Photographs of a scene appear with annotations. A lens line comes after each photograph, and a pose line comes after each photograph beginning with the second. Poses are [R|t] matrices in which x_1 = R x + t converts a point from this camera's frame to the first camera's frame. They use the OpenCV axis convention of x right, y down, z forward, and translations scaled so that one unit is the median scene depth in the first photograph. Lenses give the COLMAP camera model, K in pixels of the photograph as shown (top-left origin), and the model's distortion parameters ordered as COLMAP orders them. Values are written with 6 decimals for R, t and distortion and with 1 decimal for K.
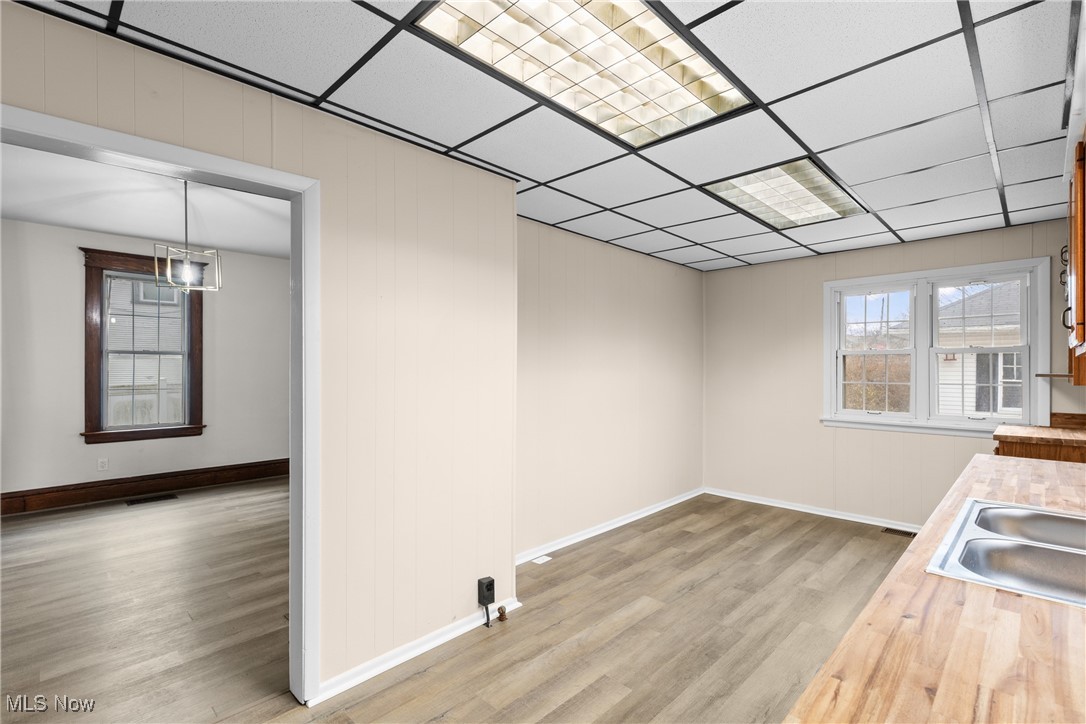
lens RADIAL K [[494.8, 0, 543.5], [0, 494.8, 358.3], [0, 0, 1]] dist [0.013571, -0.002571]
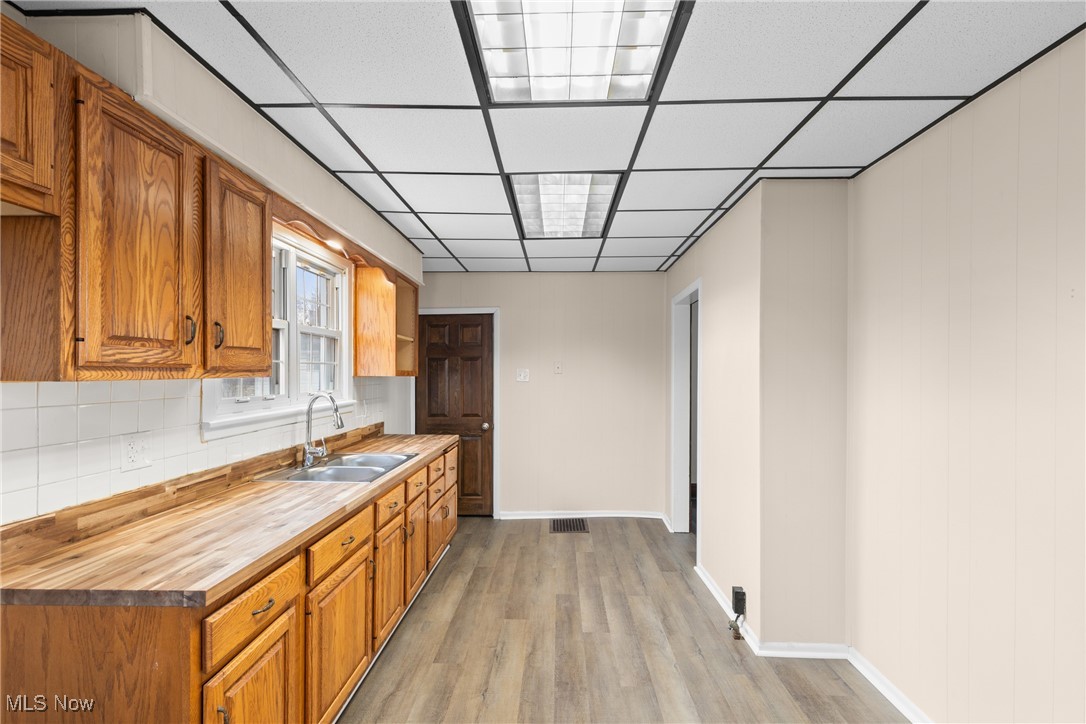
lens RADIAL K [[494.8, 0, 534.1], [0, 494.8, 377.8], [0, 0, 1]] dist [0.013571, -0.002571]
pose [[-0.741043, 0.001267, -0.671456, 0.722730], [0.009381, 0.999920, -0.008467, 0.000082], [0.671392, -0.012574, -0.740996, 1.182418]]
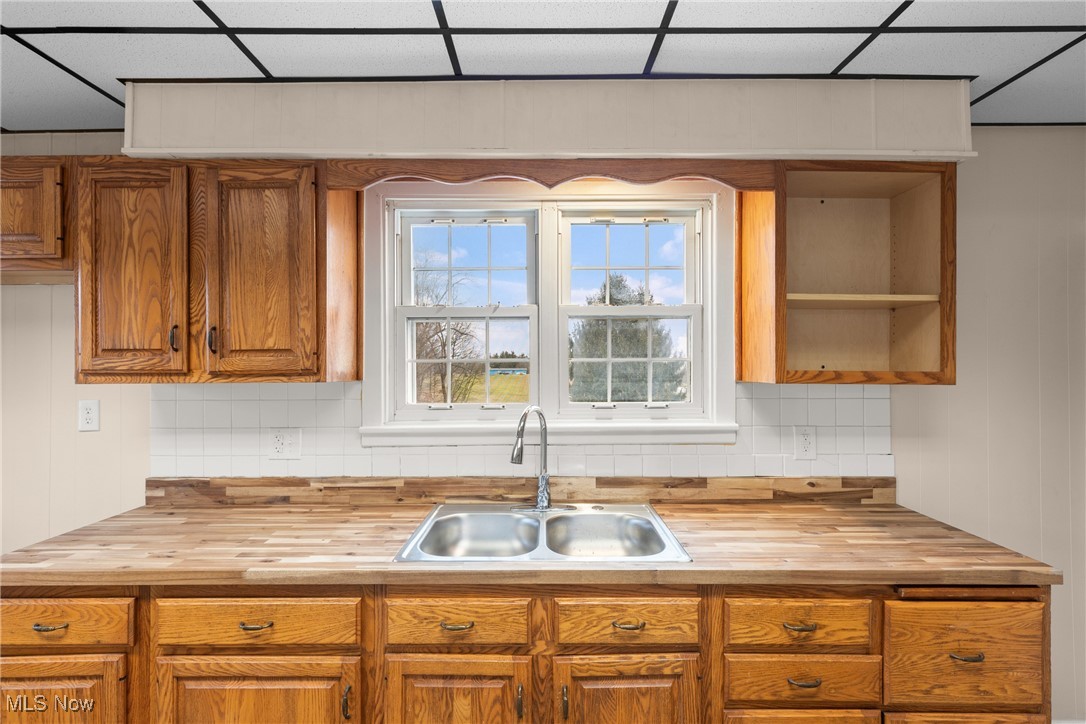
lens RADIAL K [[494.8, 0, 545.7], [0, 494.8, 363.7], [0, 0, 1]] dist [0.013571, -0.002571]
pose [[-0.707337, -0.000200, 0.706877, 0.038716], [-0.015592, 0.999761, -0.015319, -0.023505], [-0.706705, -0.021857, -0.707171, 0.719817]]
